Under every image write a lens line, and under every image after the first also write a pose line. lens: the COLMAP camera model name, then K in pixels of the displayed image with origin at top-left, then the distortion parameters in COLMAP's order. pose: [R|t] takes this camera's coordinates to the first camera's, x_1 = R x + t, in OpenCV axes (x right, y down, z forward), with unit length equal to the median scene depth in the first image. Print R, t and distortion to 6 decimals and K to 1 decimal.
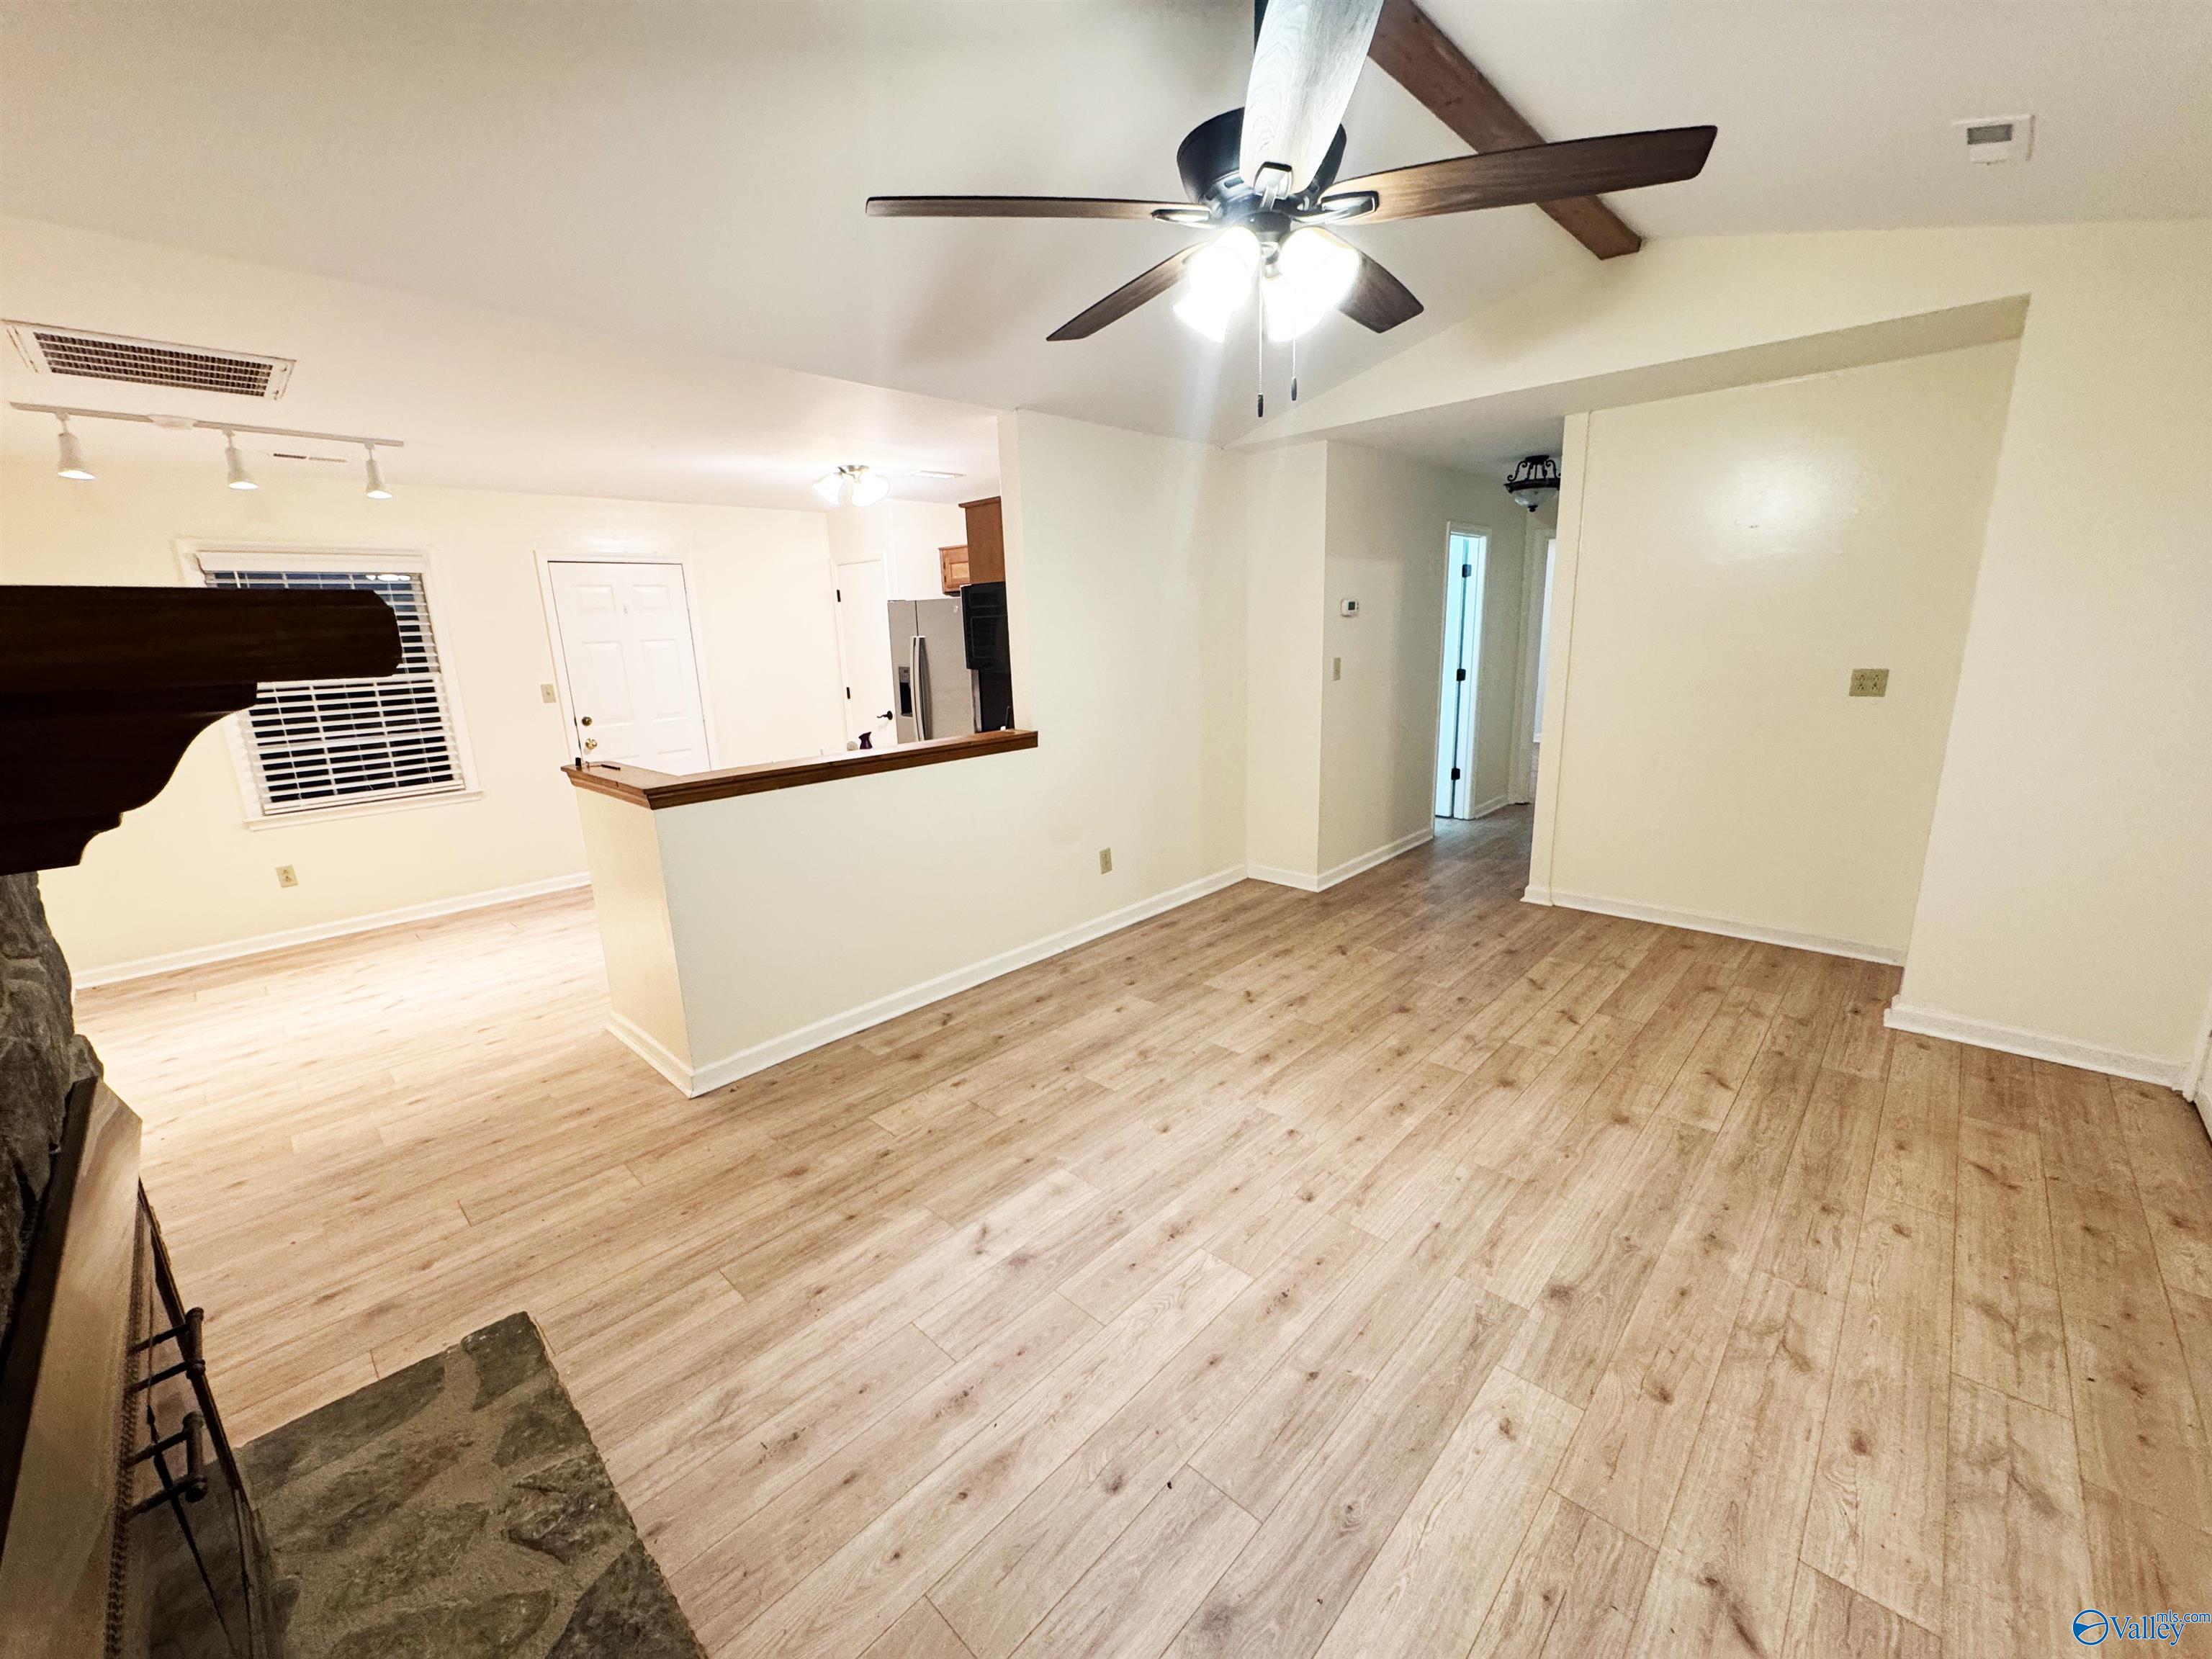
lens RADIAL K [[881.7, 0, 1106.0], [0, 881.7, 829.5], [0, 0, 1]] dist [-0.002754, 0.000146]
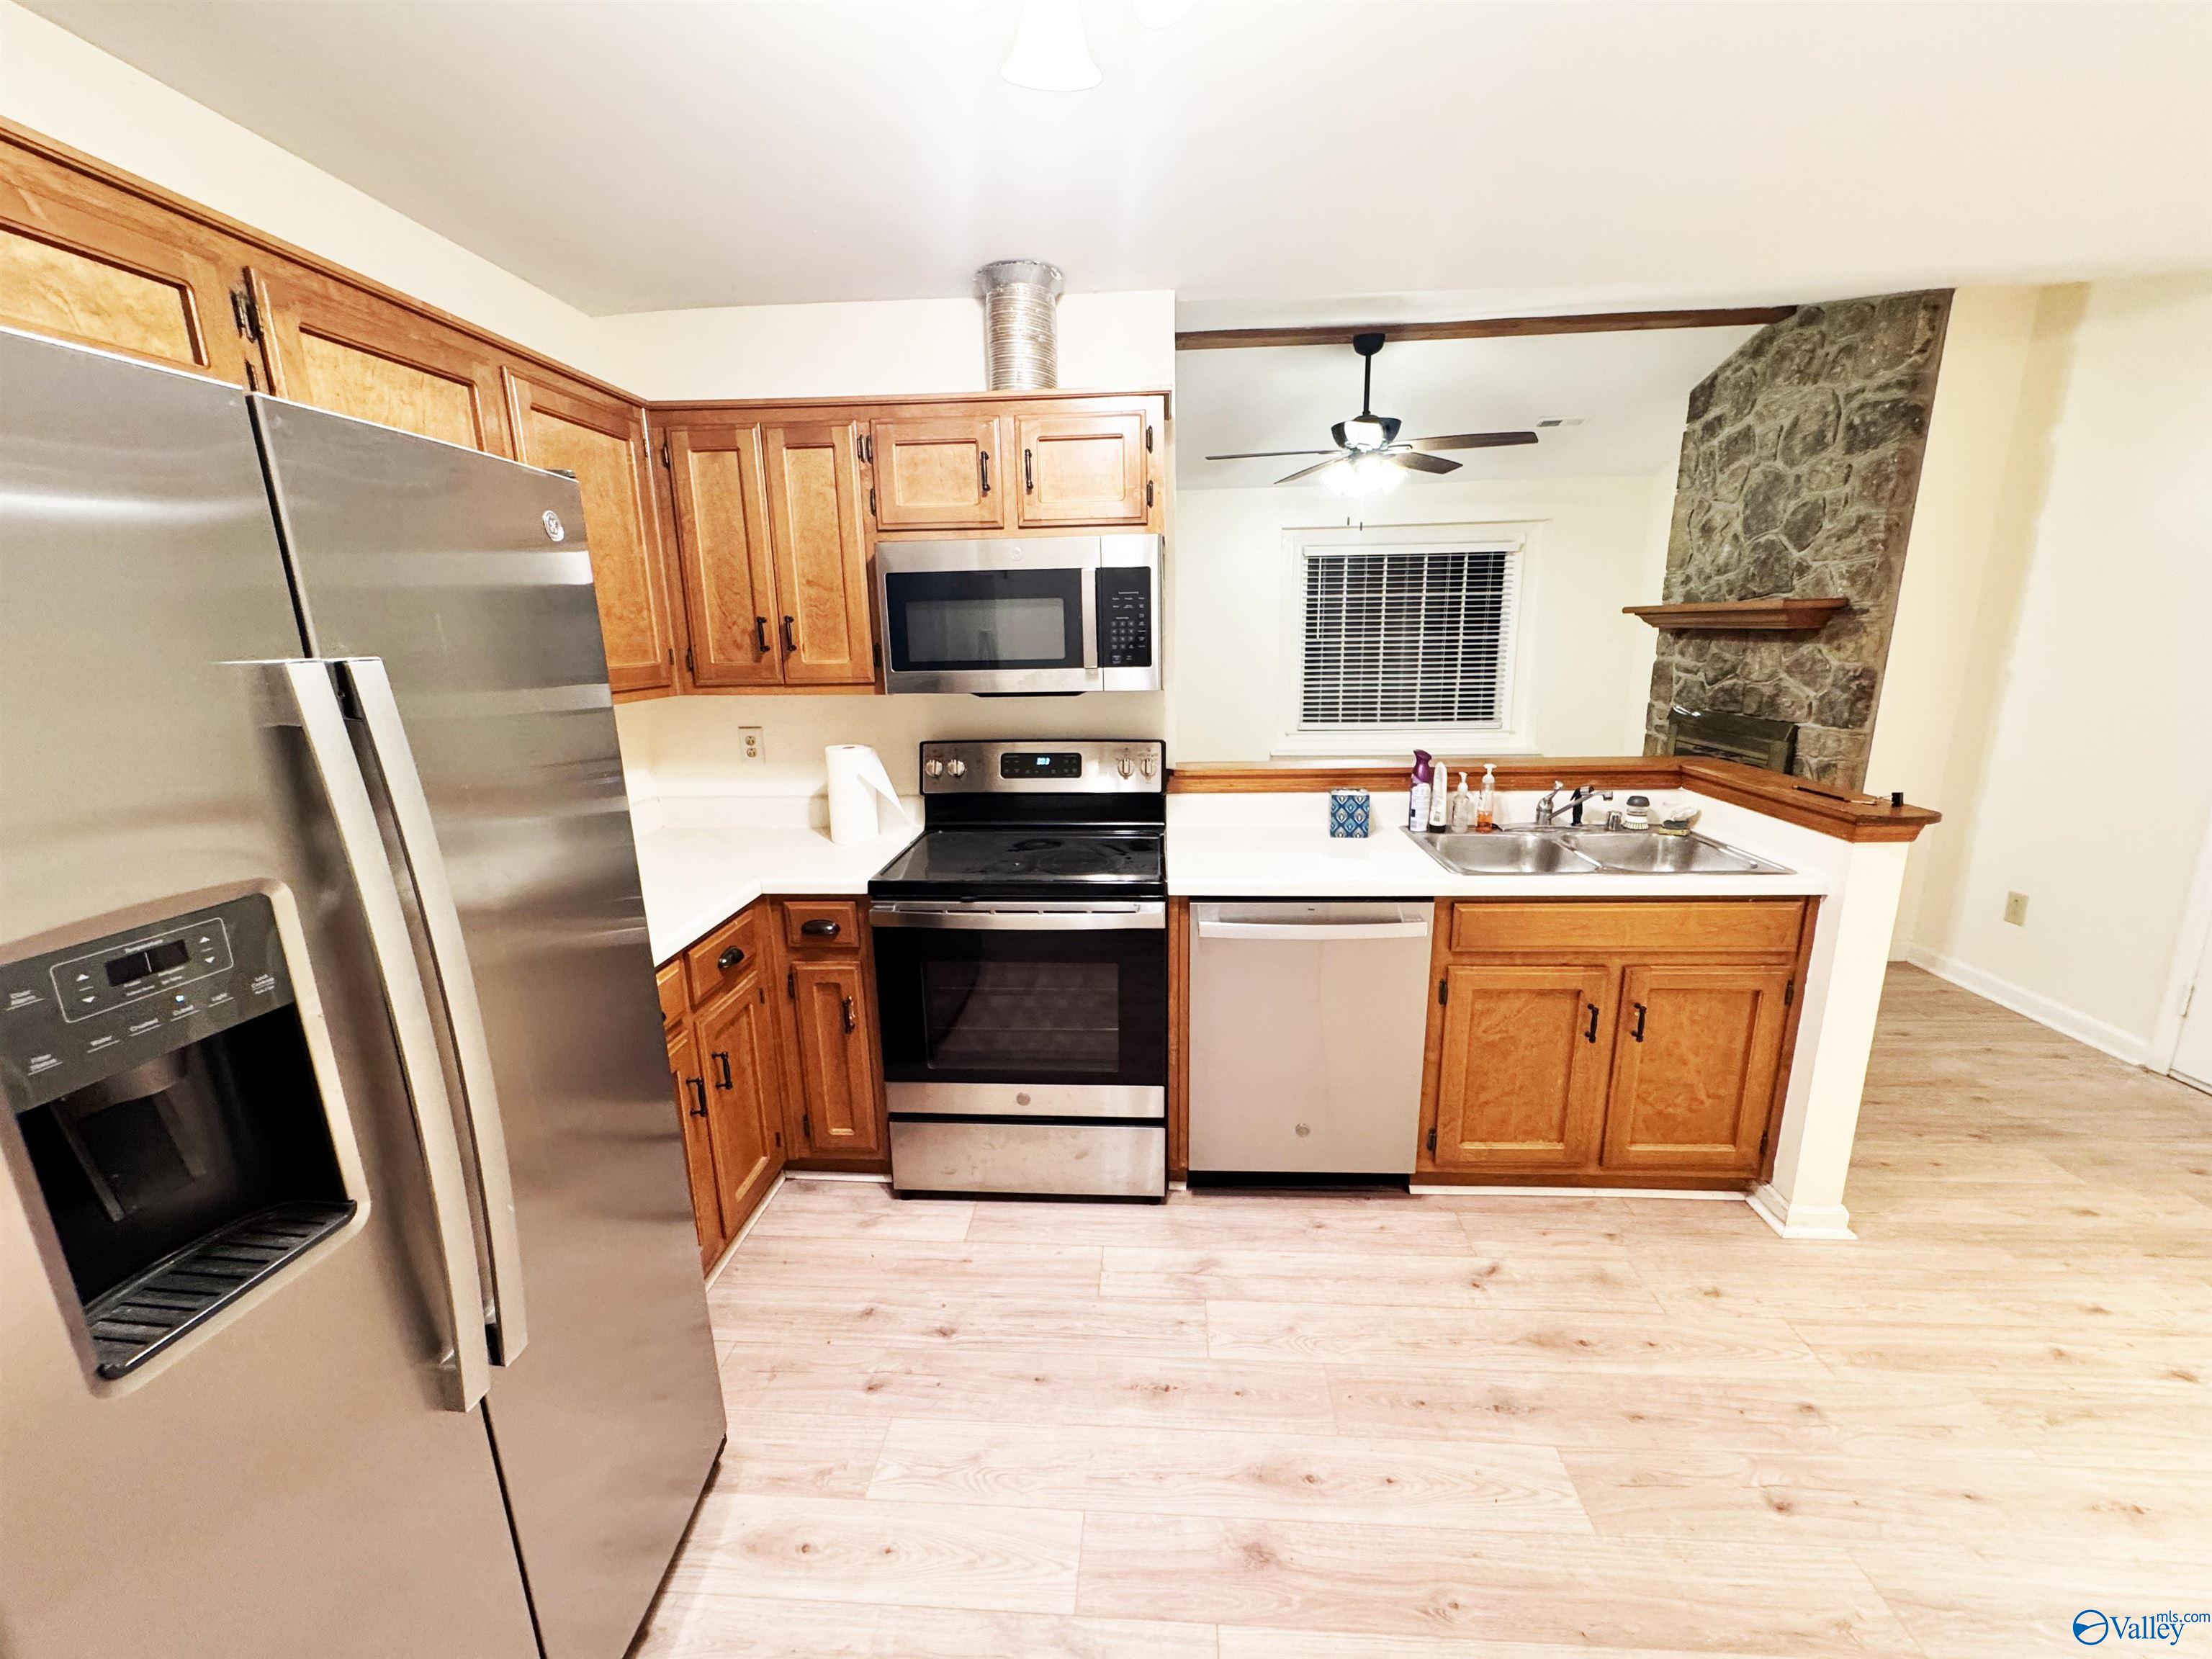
lens RADIAL K [[881.0, 0, 1106.0], [0, 881.0, 829.5], [0, 0, 1]] dist [-0.004359, 0.000239]
pose [[-0.641274, -0.127116, 0.756709, -0.709768], [0.213997, 0.917425, 0.335466, -0.373693], [-0.736867, 0.377059, -0.561118, 1.741922]]
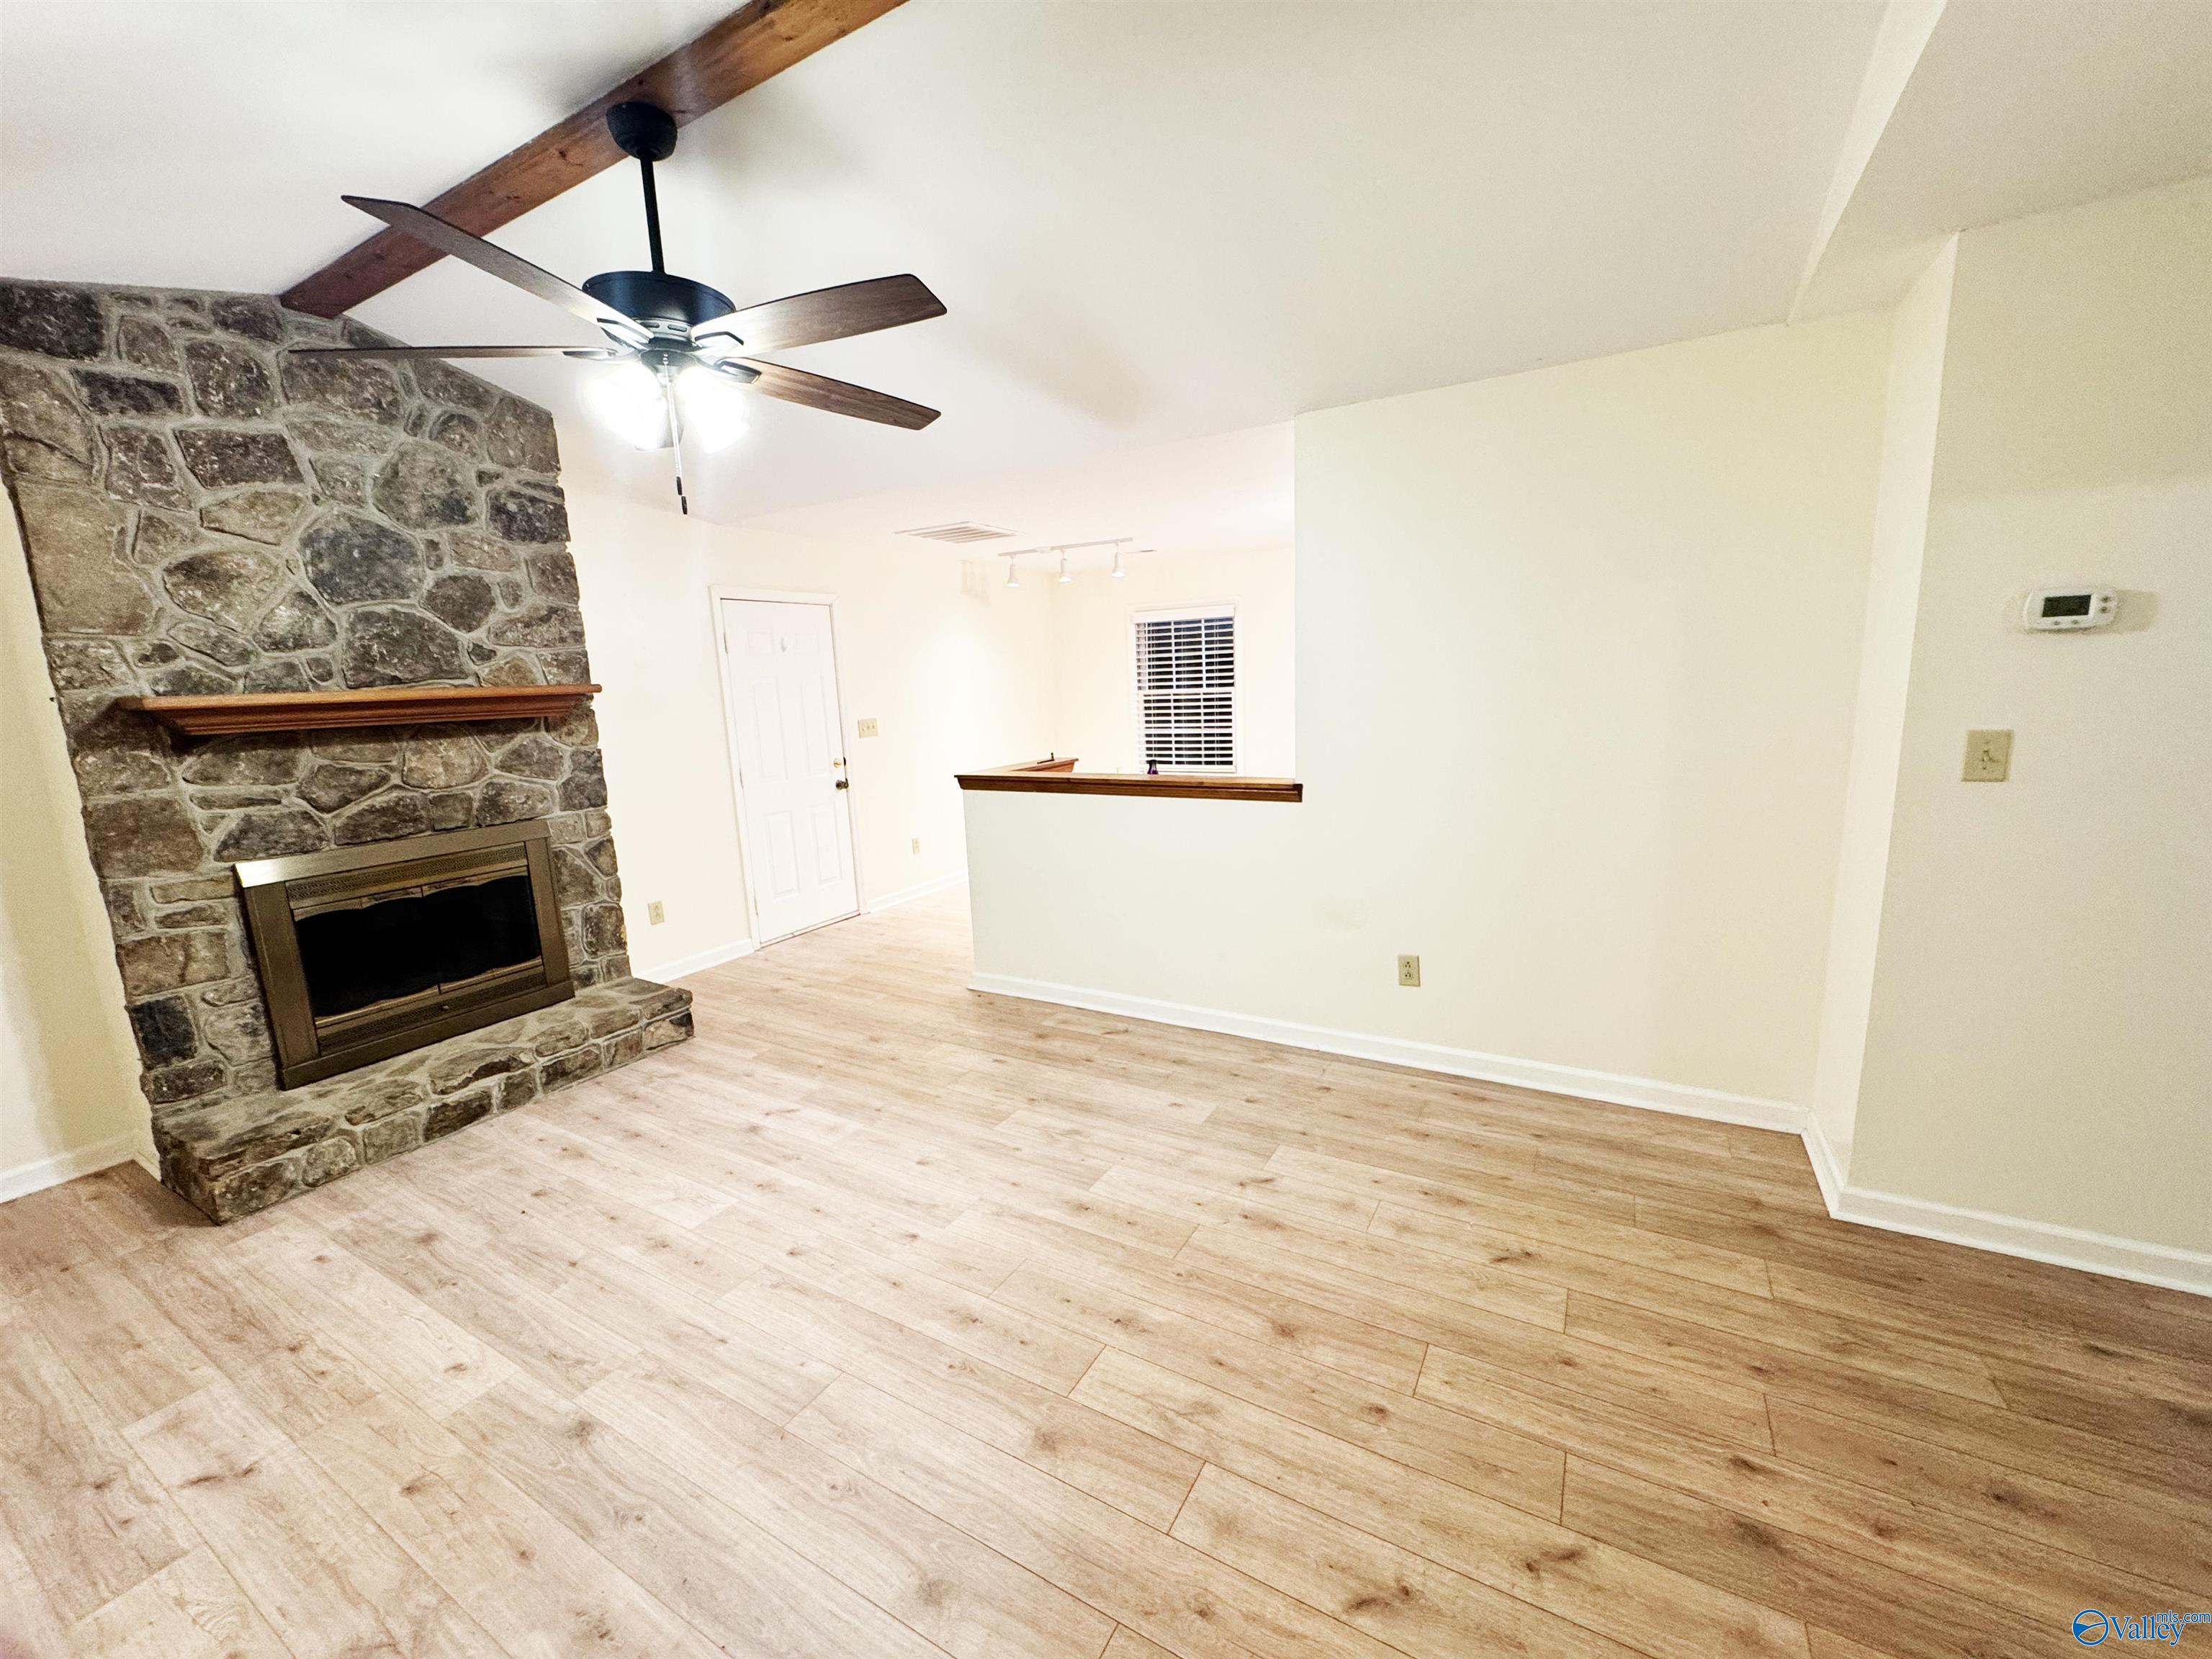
lens RADIAL K [[881.0, 0, 1106.0], [0, 881.0, 829.5], [0, 0, 1]] dist [-0.004359, 0.000239]
pose [[0.237956, 0.190233, -0.952464, 0.840532], [-0.191294, 0.970604, 0.146065, -0.188908], [0.952252, 0.147444, 0.267352, 0.714006]]
